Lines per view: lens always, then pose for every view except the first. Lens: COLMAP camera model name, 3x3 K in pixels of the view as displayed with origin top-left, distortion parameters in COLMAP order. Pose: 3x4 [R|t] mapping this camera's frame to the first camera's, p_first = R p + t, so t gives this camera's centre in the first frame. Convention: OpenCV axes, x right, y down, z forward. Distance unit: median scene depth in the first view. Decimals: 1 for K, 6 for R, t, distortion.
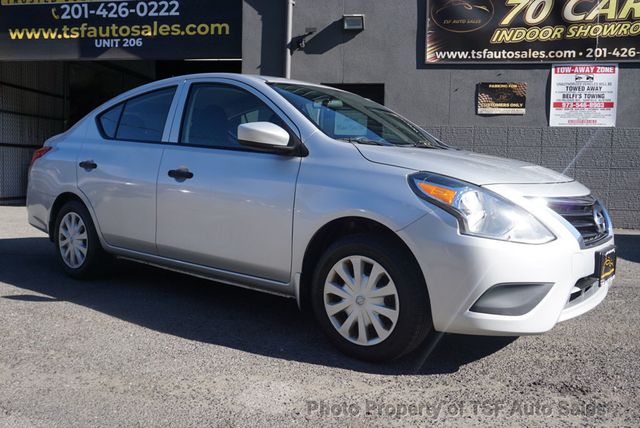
lens RADIAL K [[574.2, 0, 321.4], [0, 574.2, 212.6], [0, 0, 1]] dist [-0.032123, 0.039969]
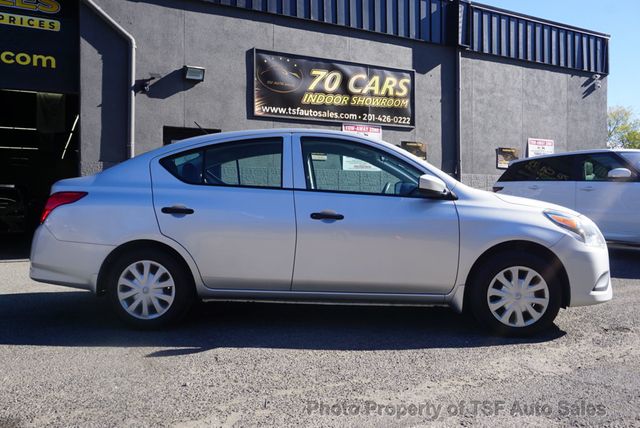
lens RADIAL K [[516.5, 0, 318.8], [0, 516.5, 219.1], [0, 0, 1]] dist [-0.011871, -0.019164]
pose [[0.807780, -0.040958, 0.588059, -0.318886], [0.063699, 0.997807, -0.018002, -0.015767], [-0.586032, 0.052000, 0.808618, 0.060606]]
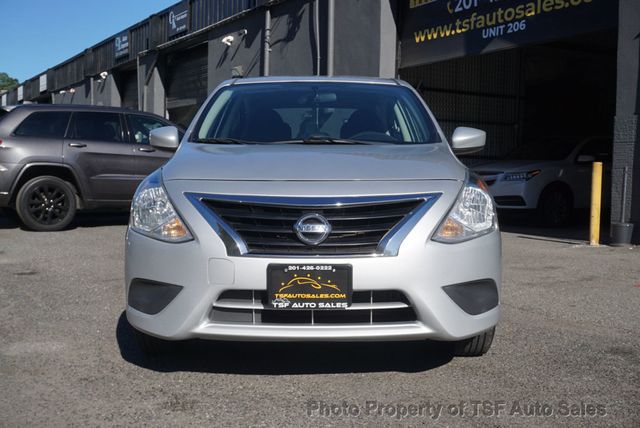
lens RADIAL K [[787.0, 0, 317.4], [0, 787.0, 219.6], [0, 0, 1]] dist [-0.017900, 0.000000]
pose [[0.602105, 0.036939, -0.797562, 0.408870], [-0.066368, 0.997788, -0.003891, 0.001838], [0.795654, 0.055275, 0.603225, 0.109187]]
